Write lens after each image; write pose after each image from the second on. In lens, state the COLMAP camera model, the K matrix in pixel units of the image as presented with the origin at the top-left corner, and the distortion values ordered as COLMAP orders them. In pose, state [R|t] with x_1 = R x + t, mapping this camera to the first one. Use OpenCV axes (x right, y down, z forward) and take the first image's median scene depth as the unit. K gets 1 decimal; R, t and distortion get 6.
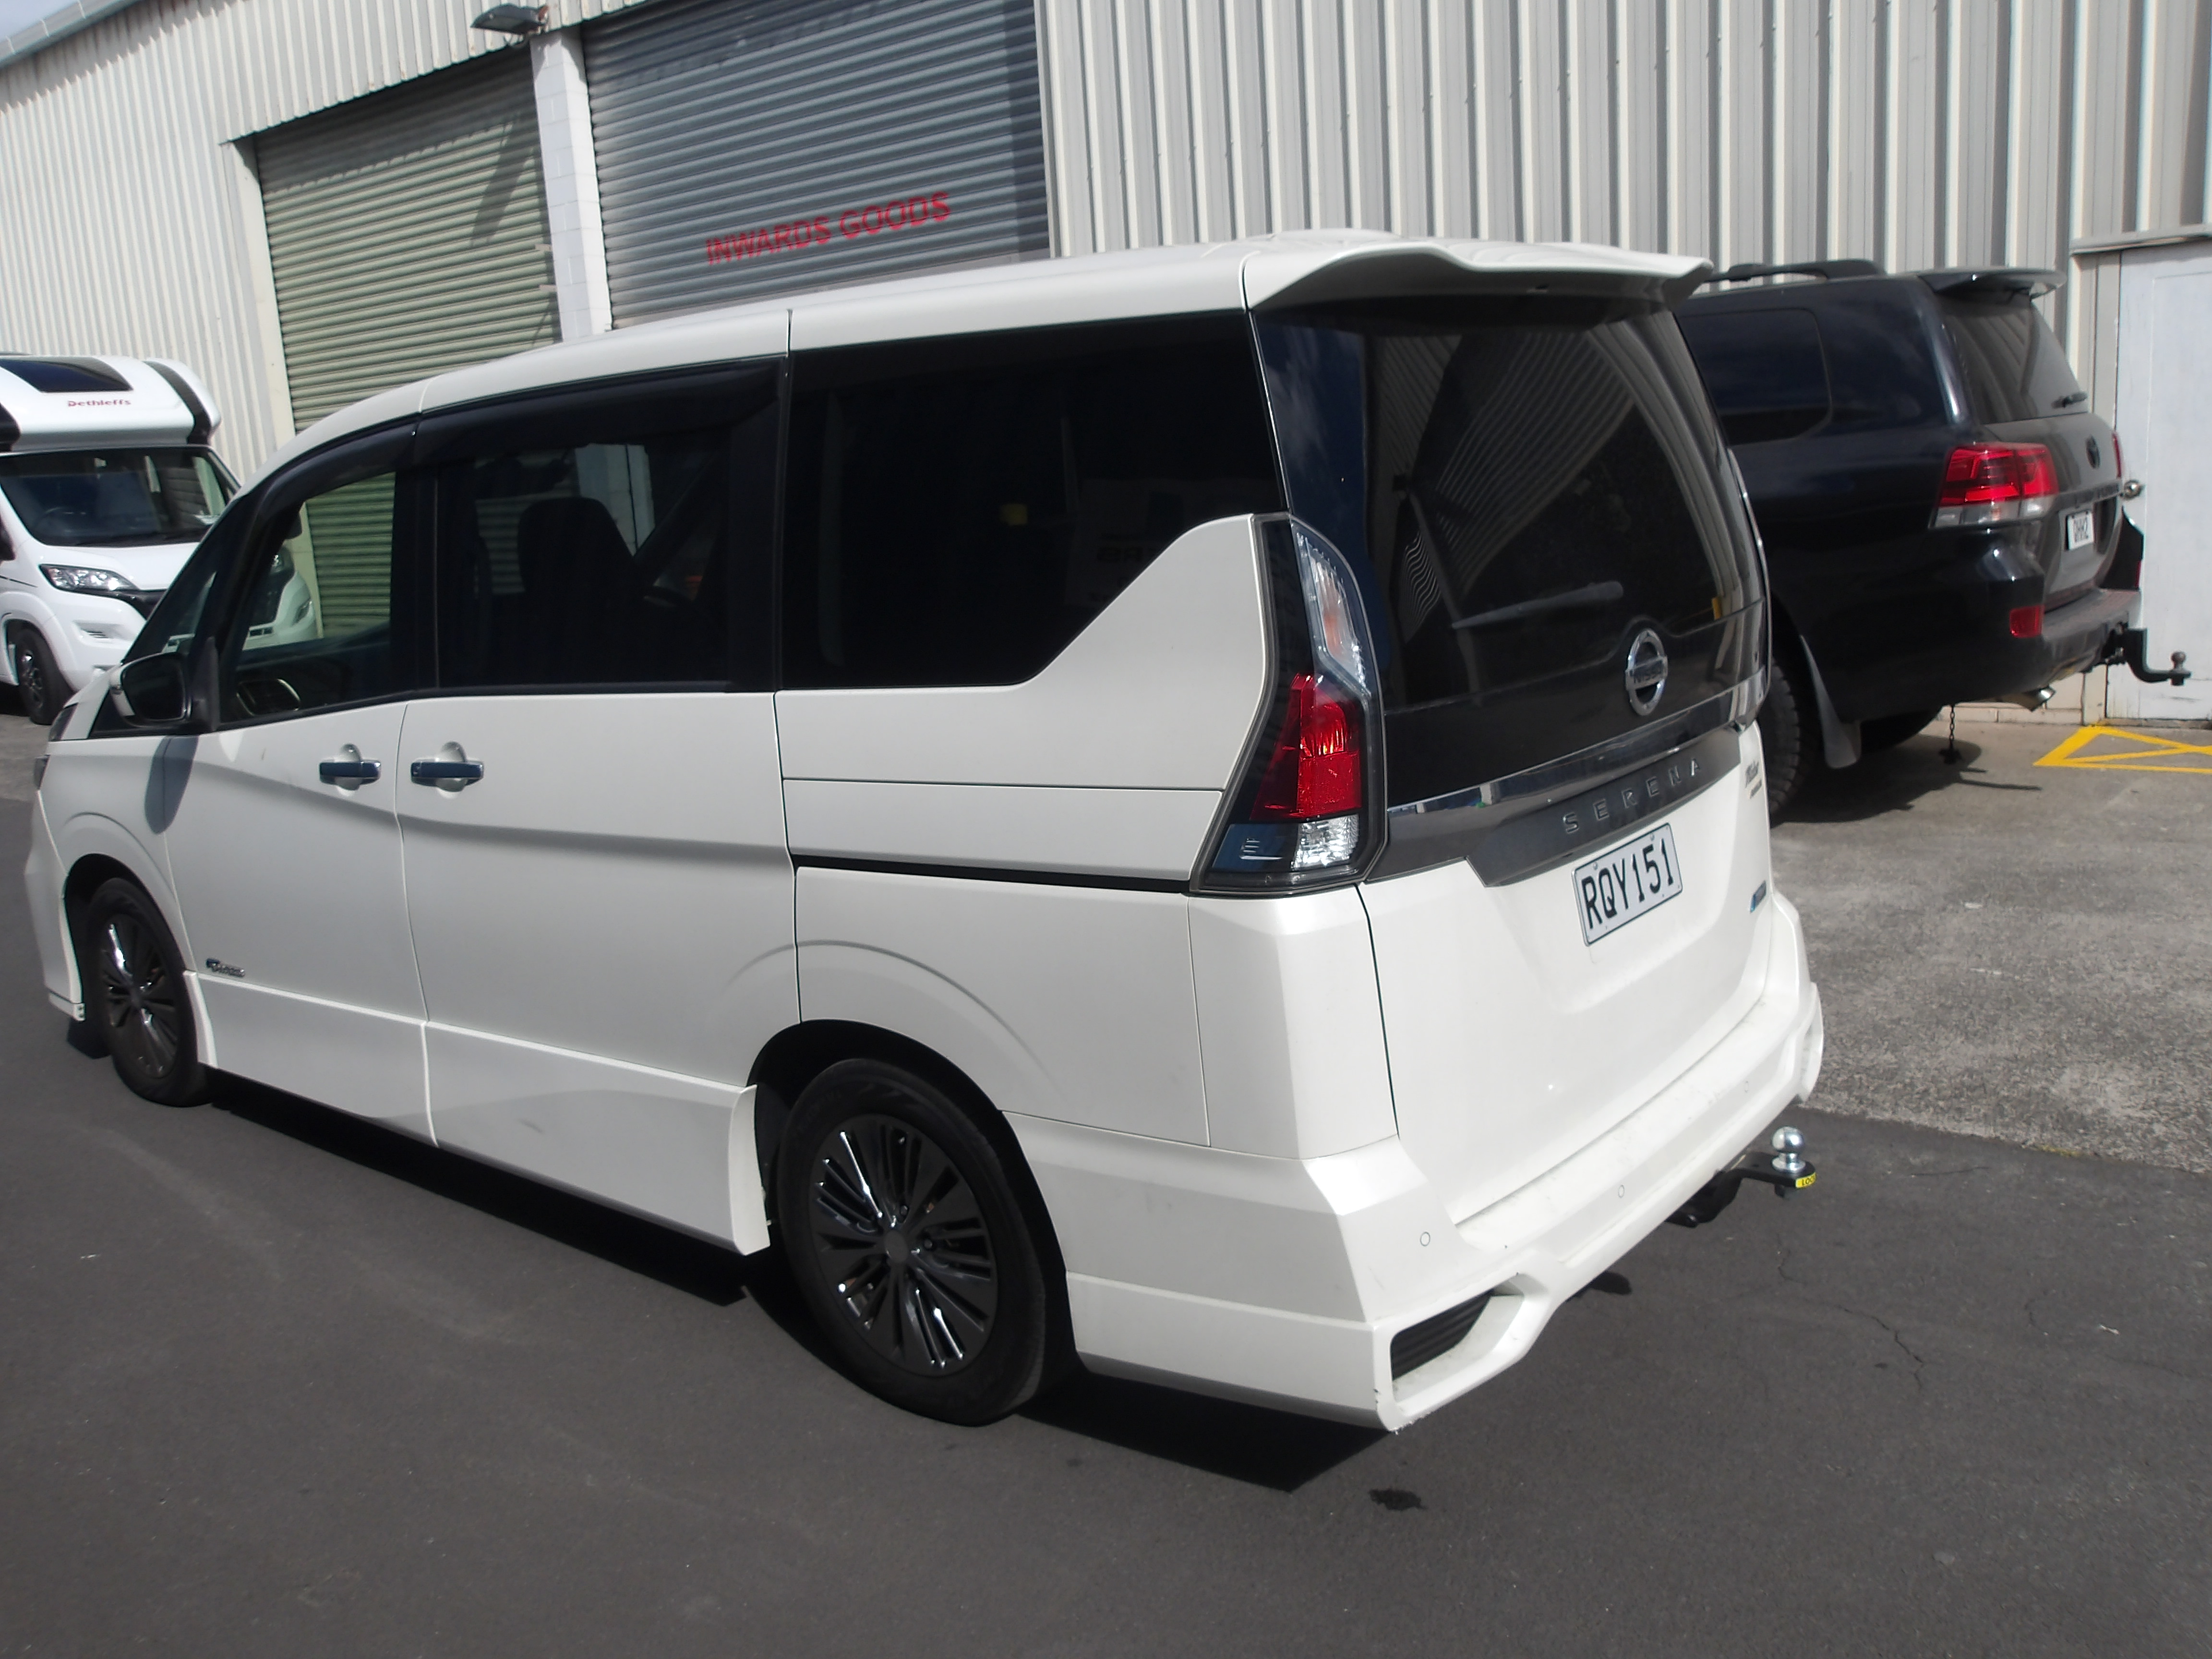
lens RADIAL K [[1807.6, 0, 1130.7], [0, 1807.6, 832.5], [0, 0, 1]] dist [0.012005, -0.012094]
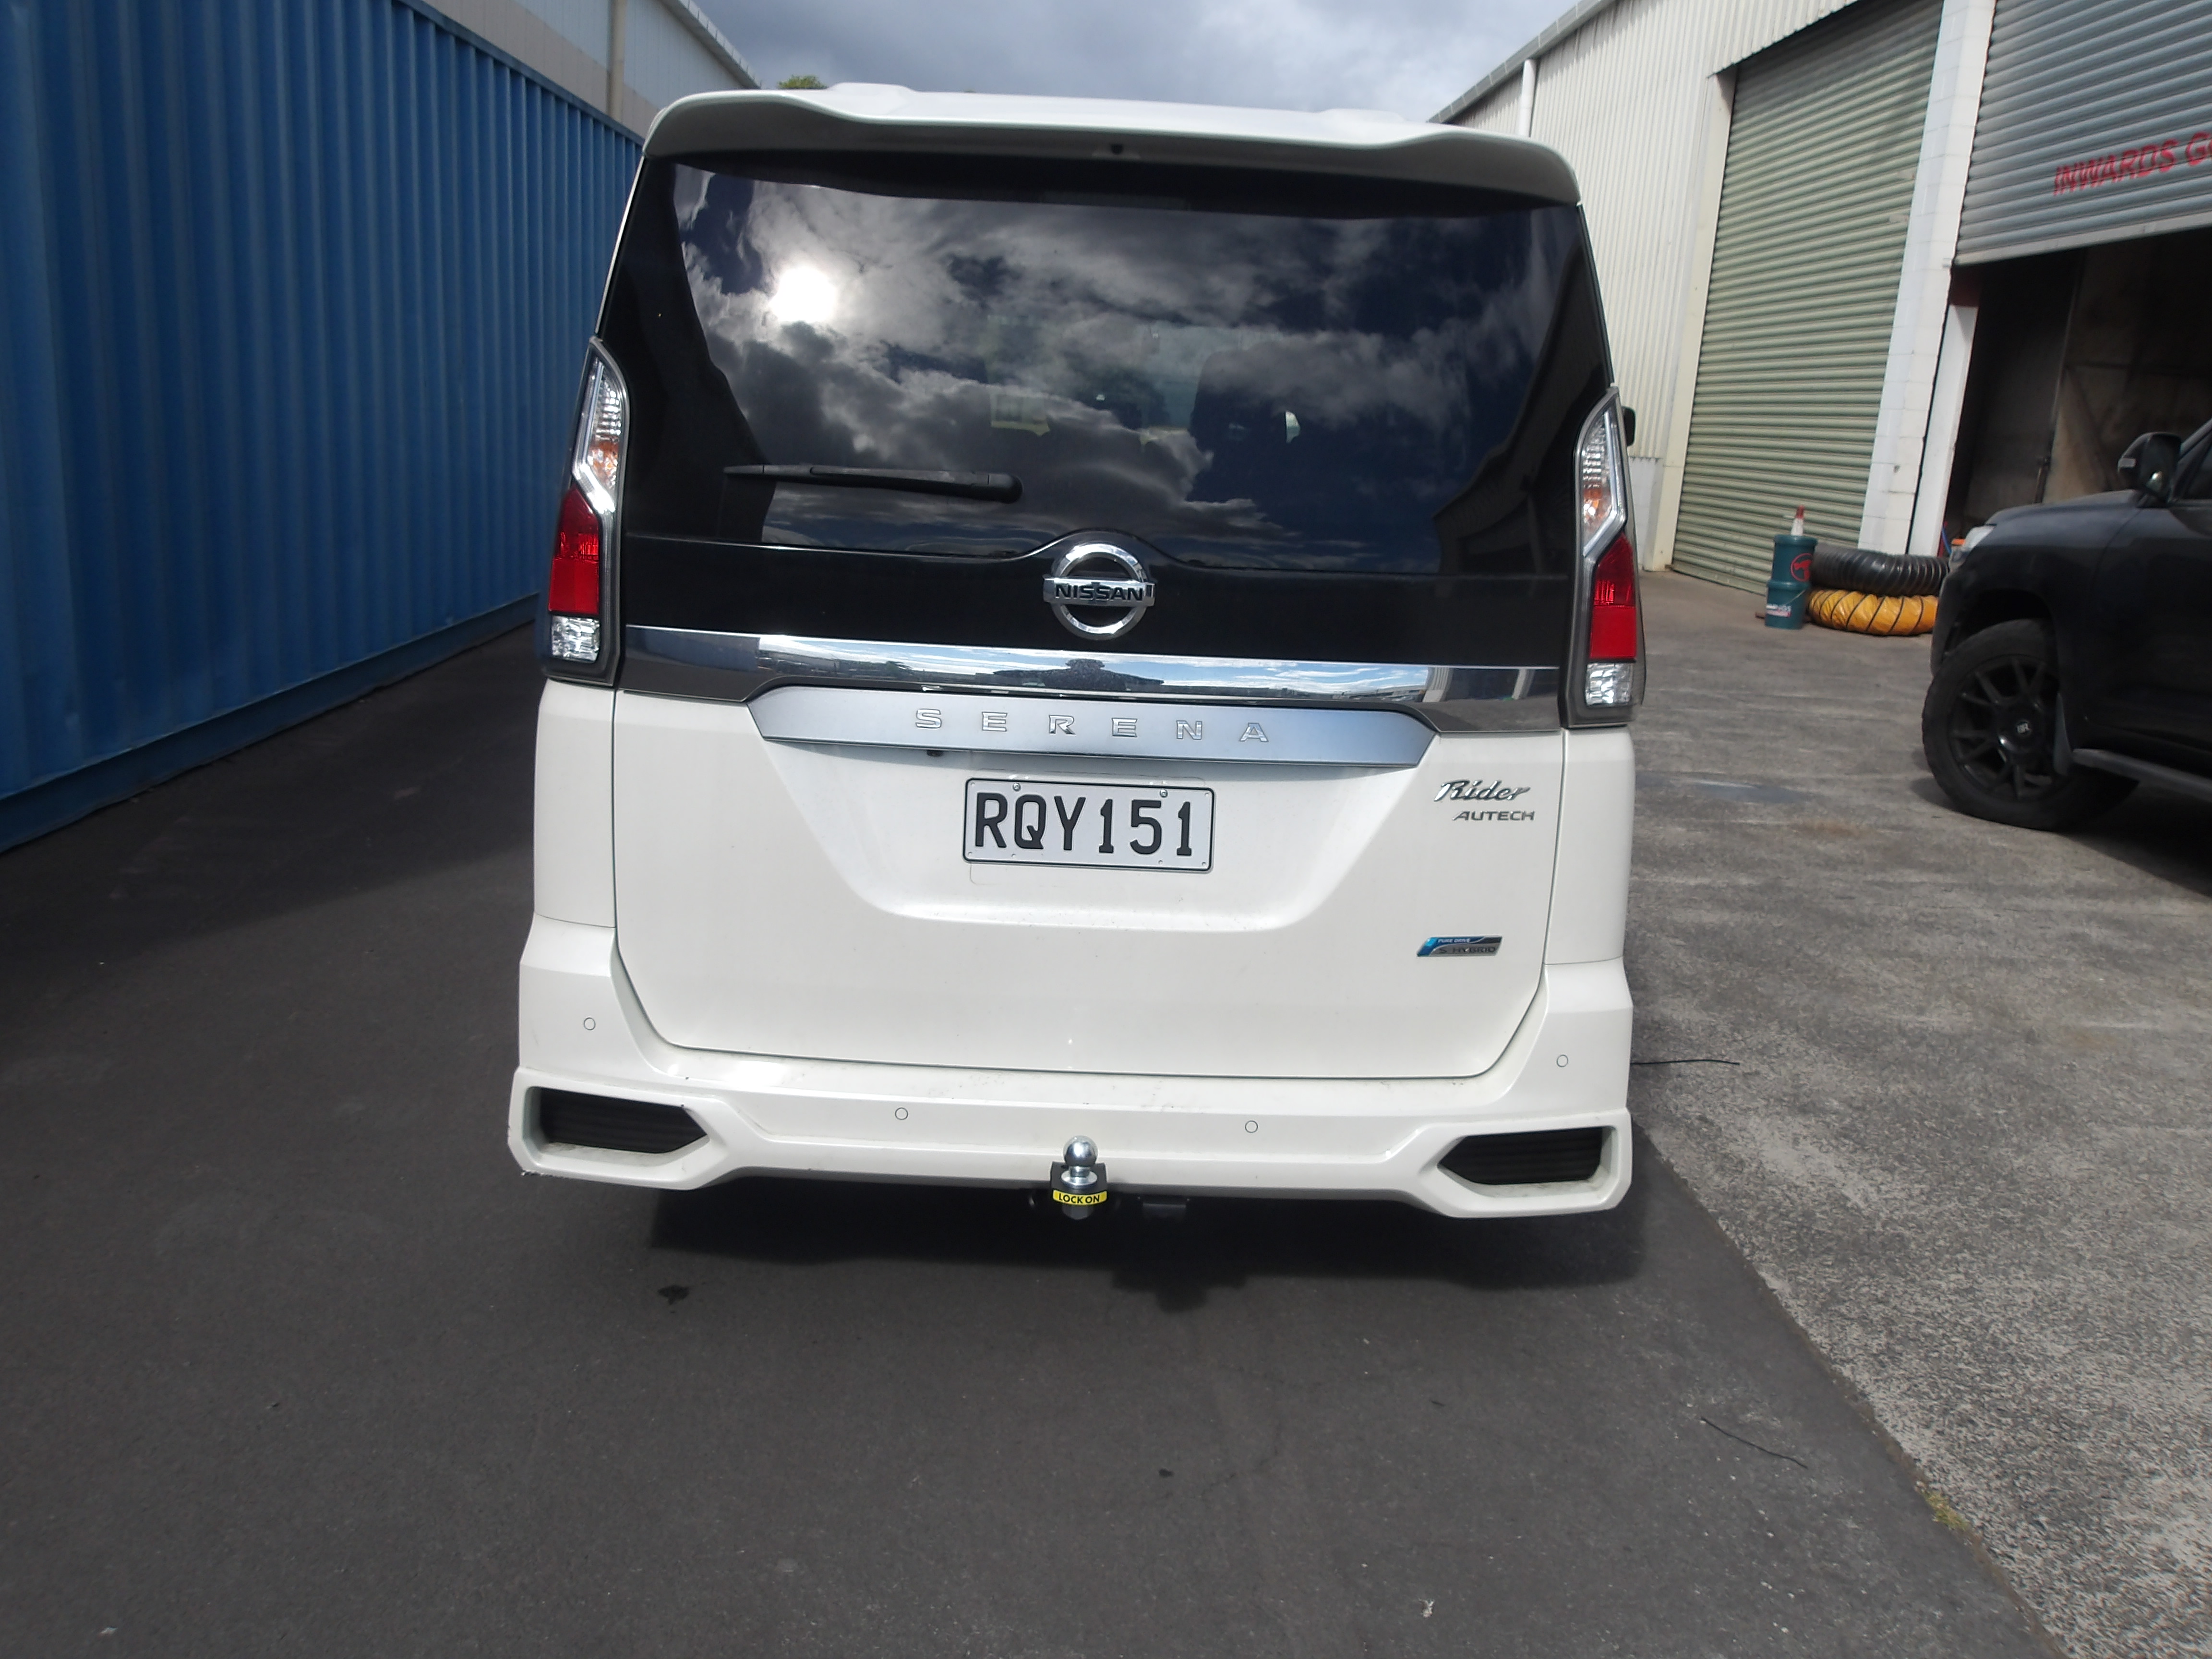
lens RADIAL K [[1807.6, 0, 1130.7], [0, 1807.6, 832.5], [0, 0, 1]] dist [0.012005, -0.012094]
pose [[0.645522, 0.273204, -0.713205, 0.690552], [-0.252925, 0.957607, 0.137904, -0.072926], [0.720646, 0.091367, 0.687256, 0.297351]]
